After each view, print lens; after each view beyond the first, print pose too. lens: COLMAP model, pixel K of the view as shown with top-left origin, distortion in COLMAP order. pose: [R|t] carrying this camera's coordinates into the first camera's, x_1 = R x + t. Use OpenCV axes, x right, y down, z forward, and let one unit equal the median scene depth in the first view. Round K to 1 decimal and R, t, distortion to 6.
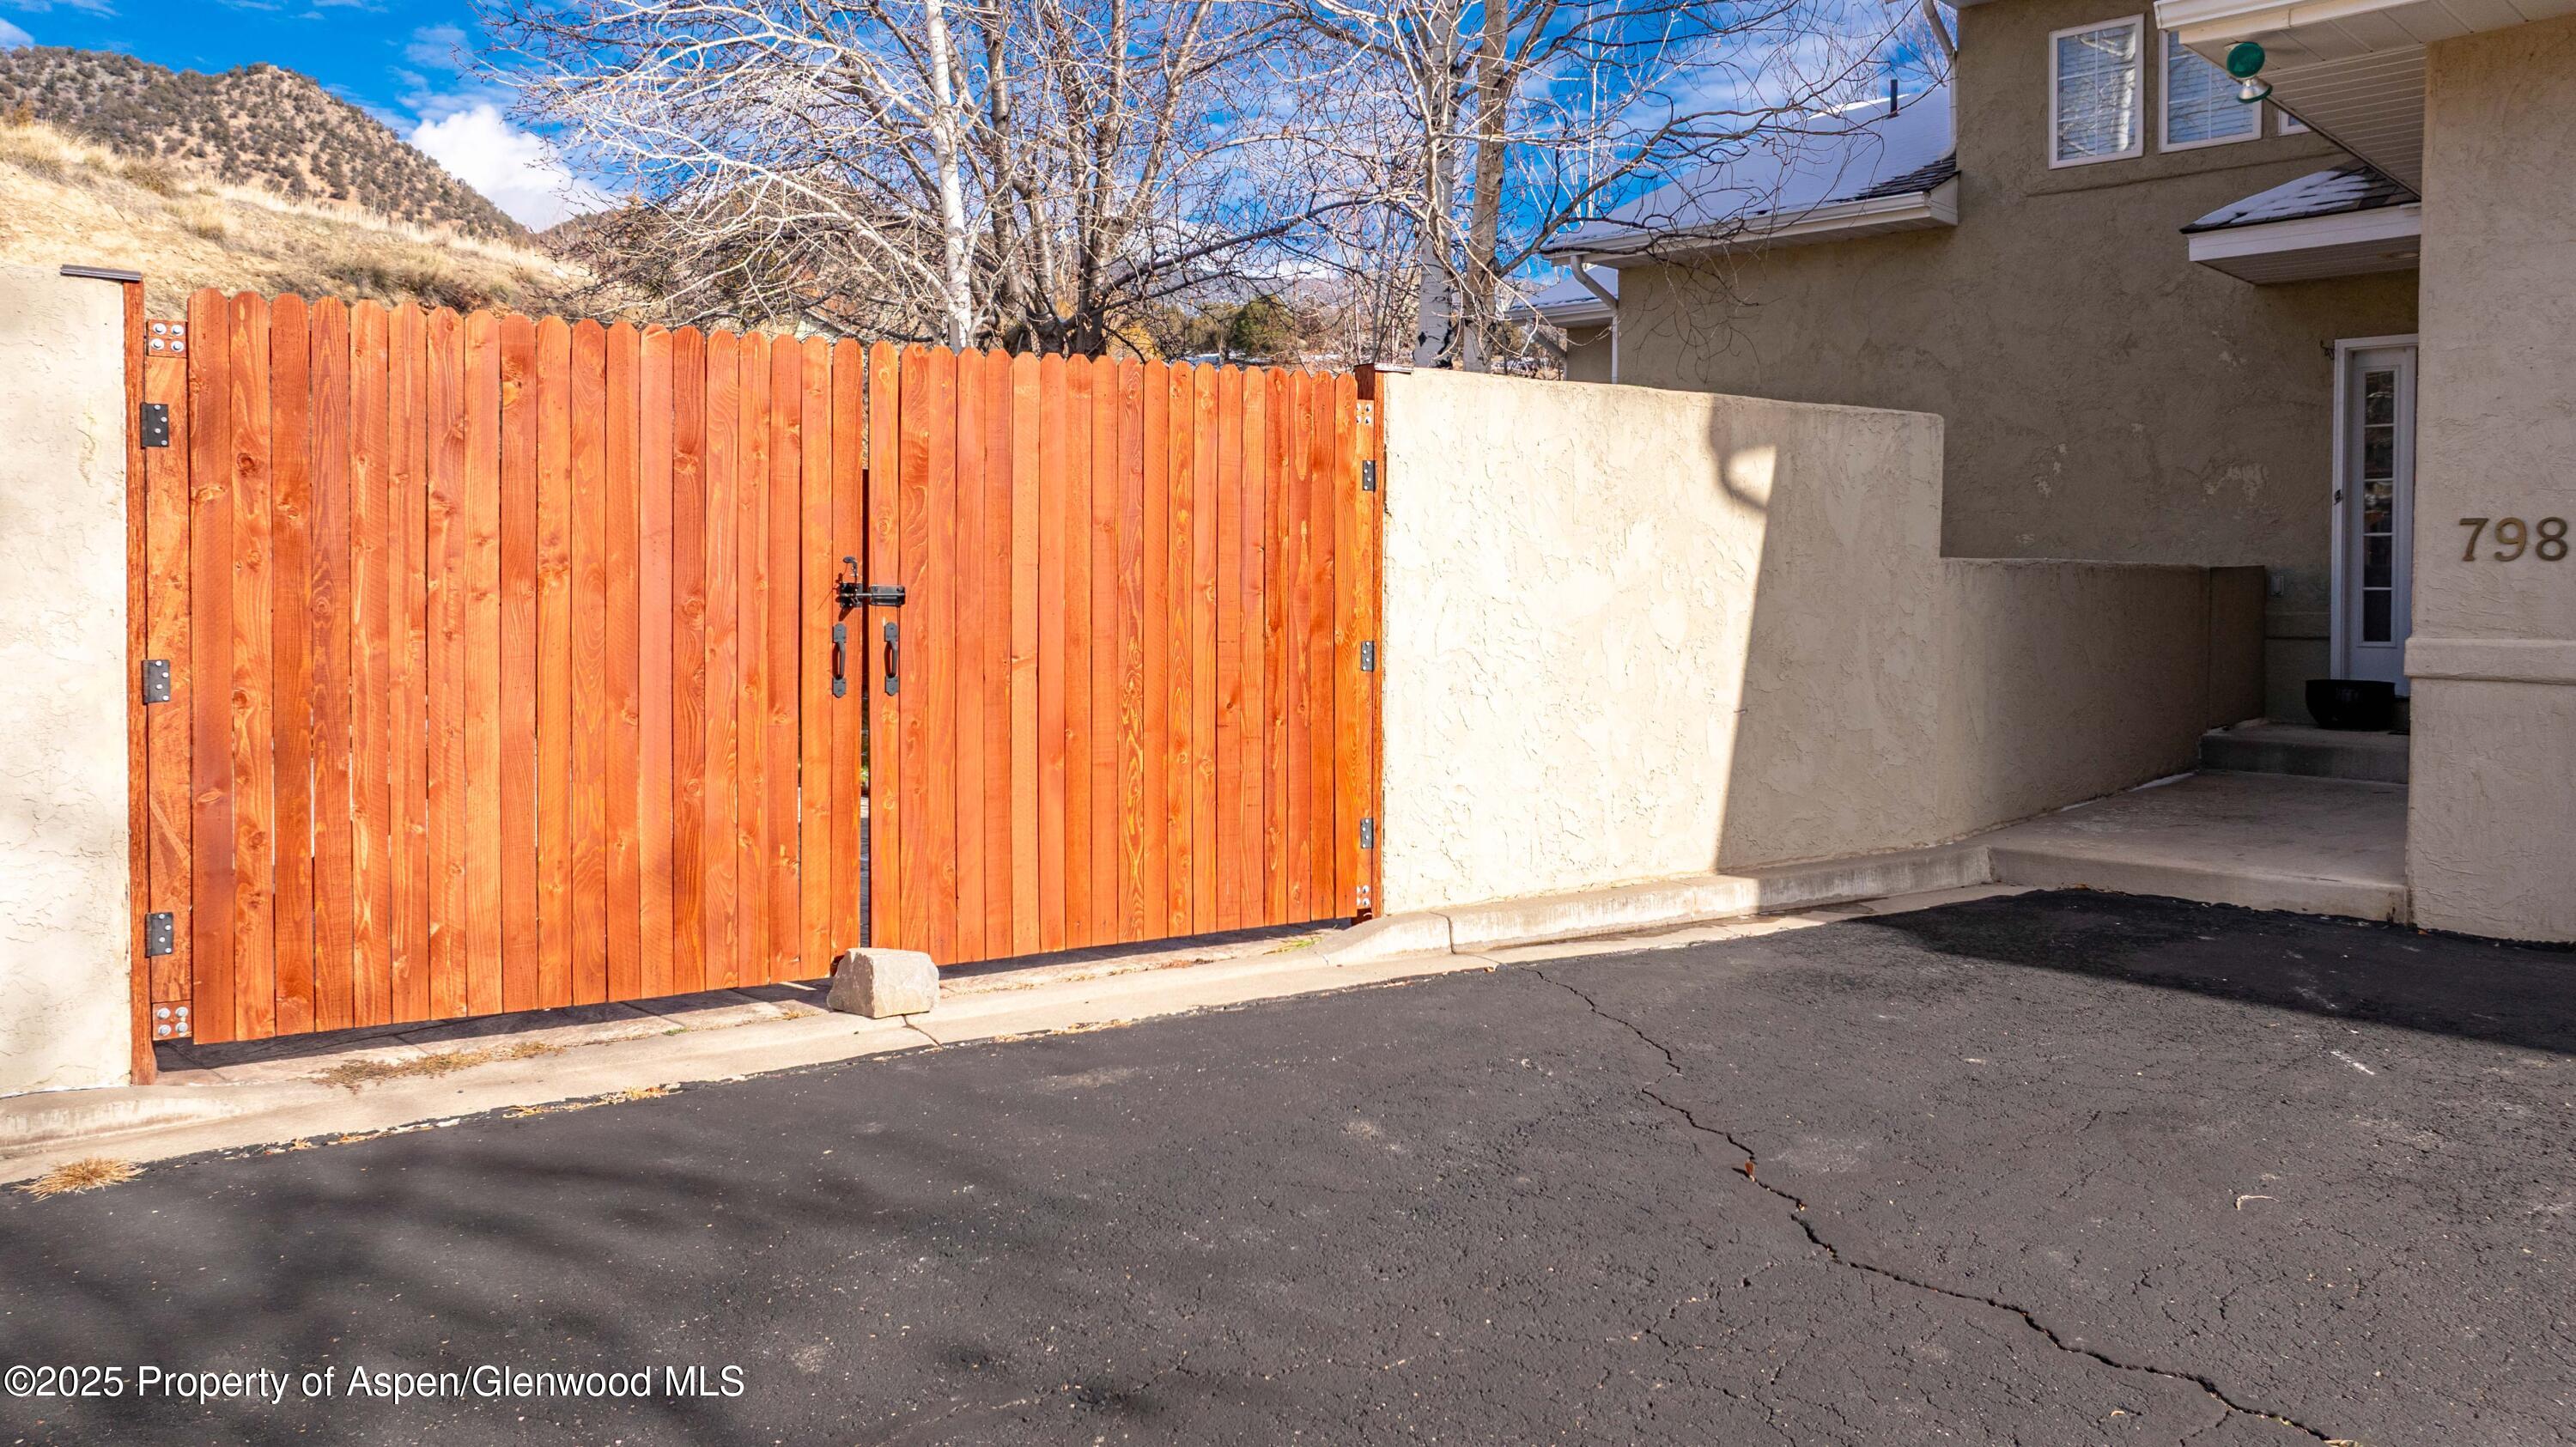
lens RADIAL K [[1882.9, 0, 1301.0], [0, 1882.9, 602.0], [0, 0, 1]] dist [-0.006528, -0.025629]
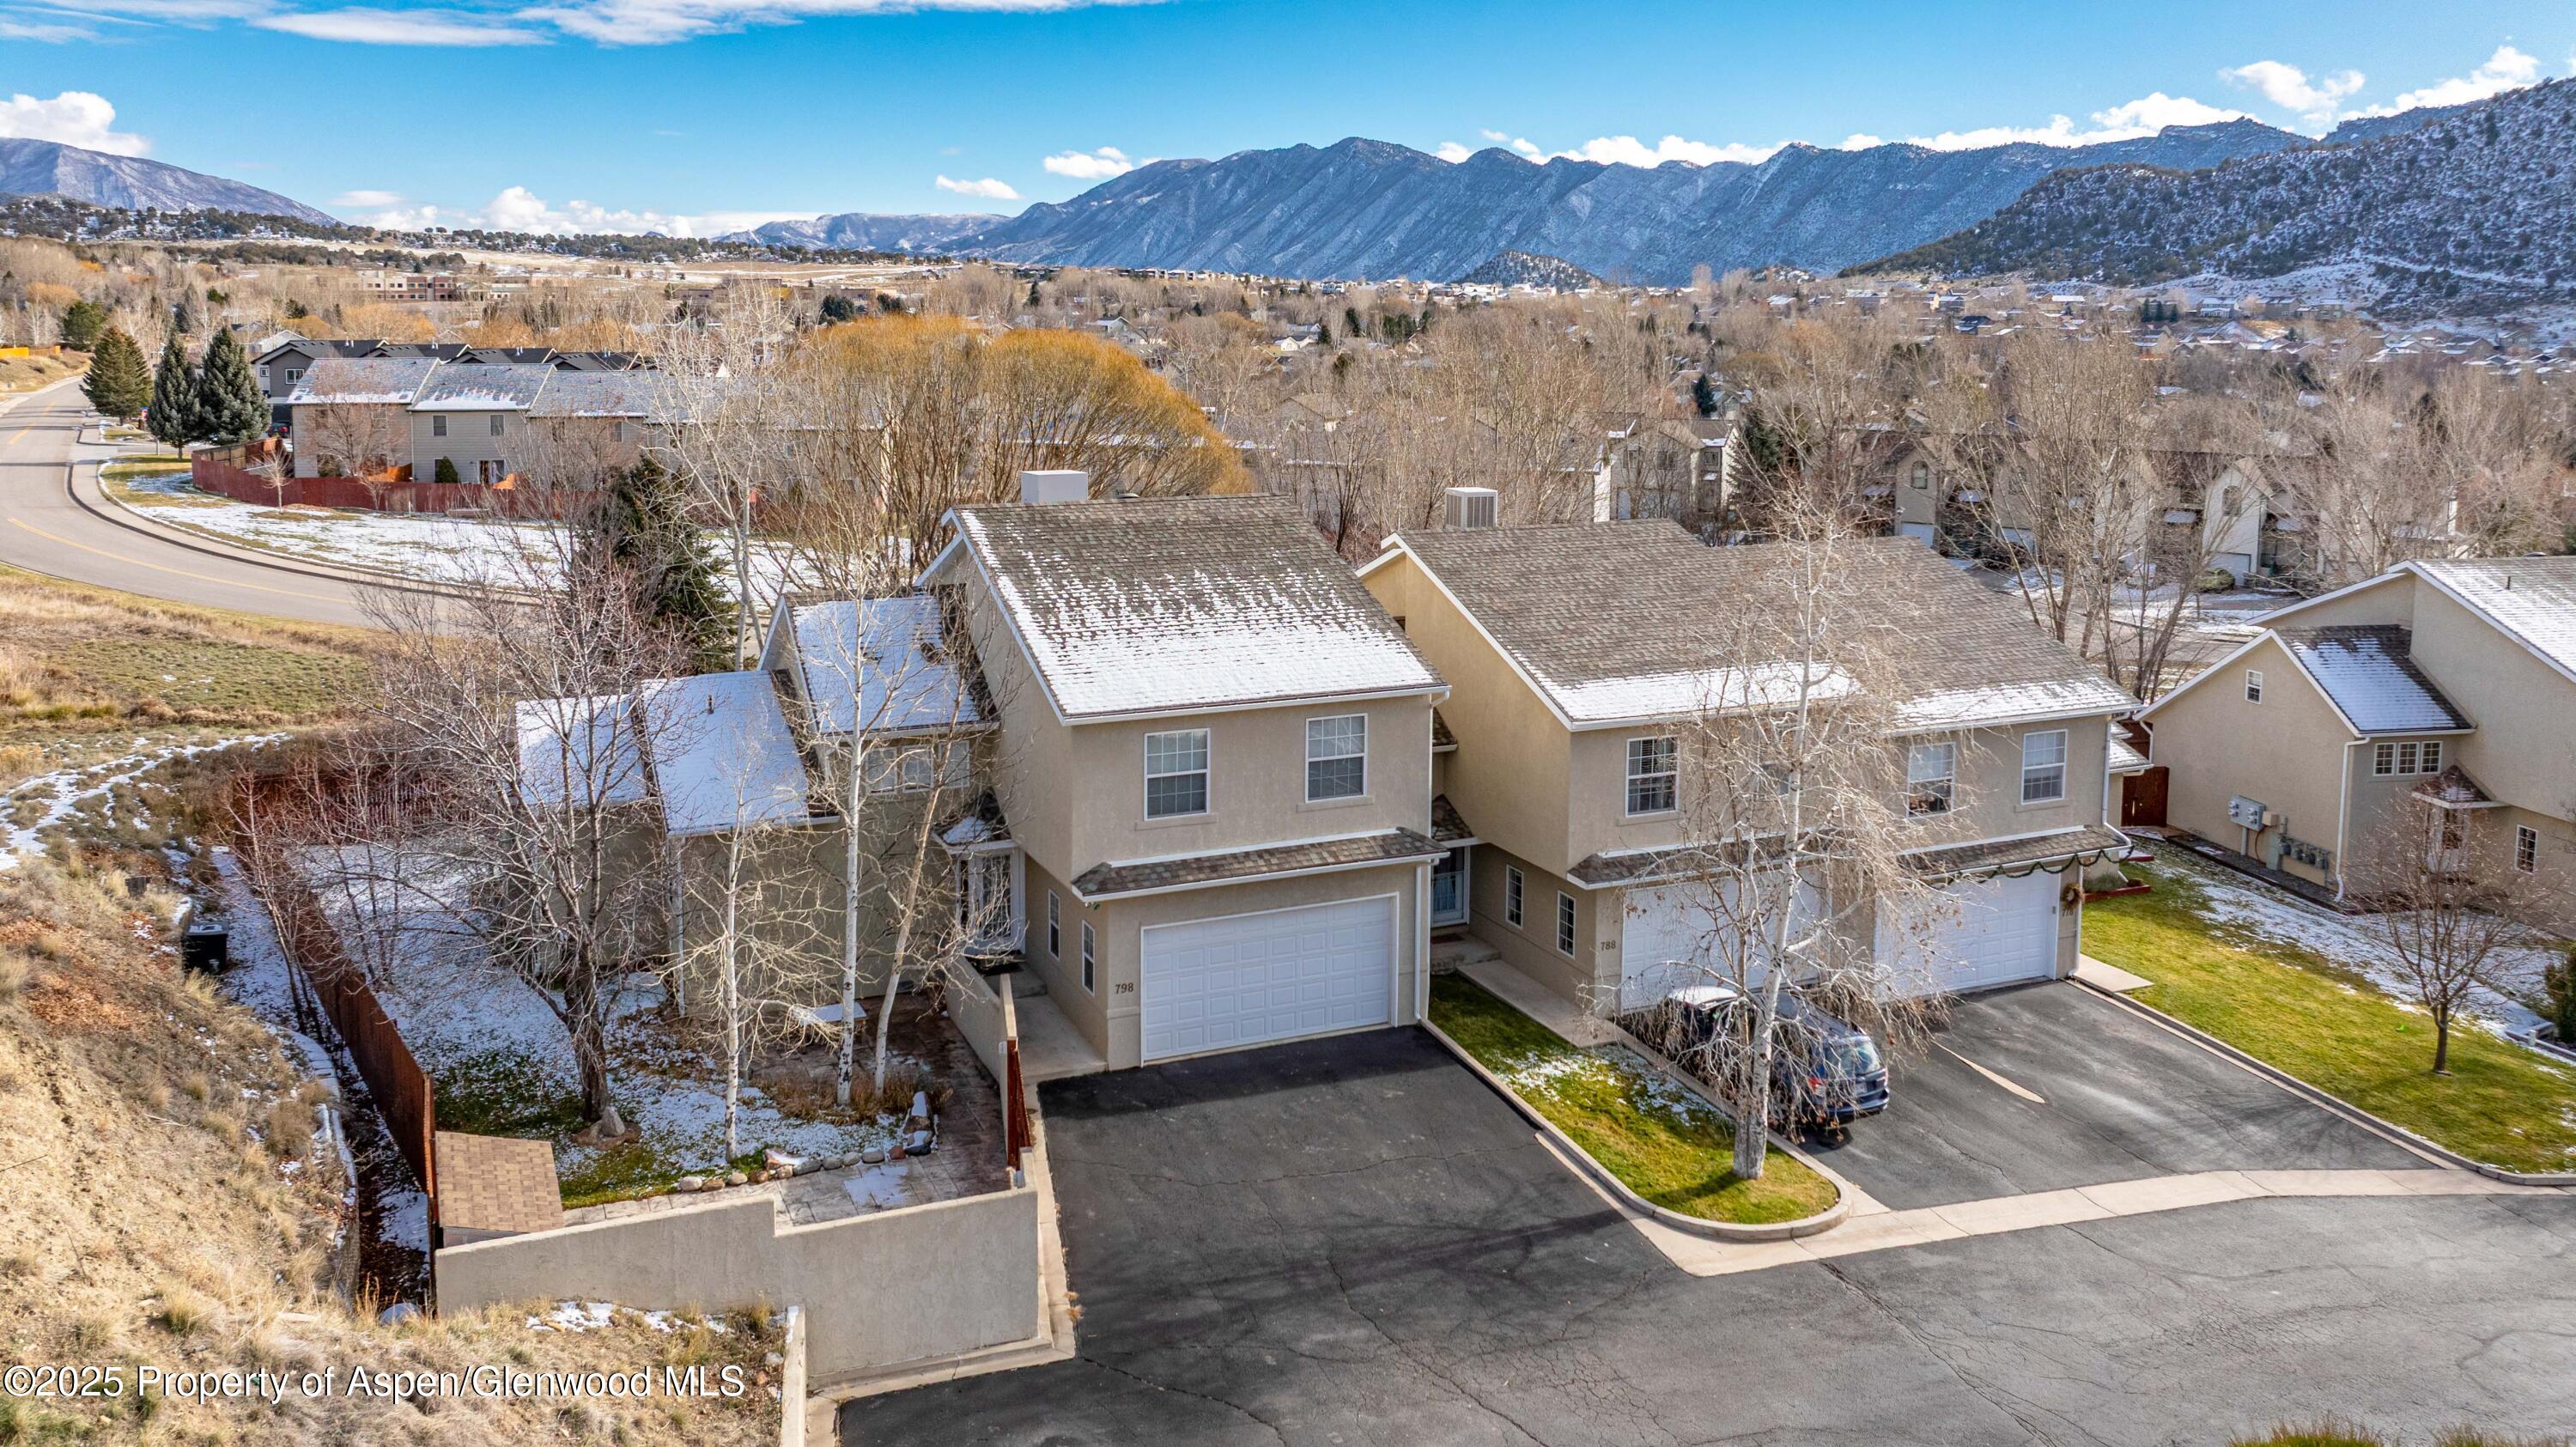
lens RADIAL K [[1828.6, 0, 1169.7], [0, 1828.6, 437.5], [0, 0, 1]] dist [-0.019044, -0.000219]
pose [[0.419000, -0.061967, 0.905869, -4.112699], [0.015846, 0.998016, 0.060941, -2.050070], [-0.907848, -0.011180, 0.419150, -1.263997]]
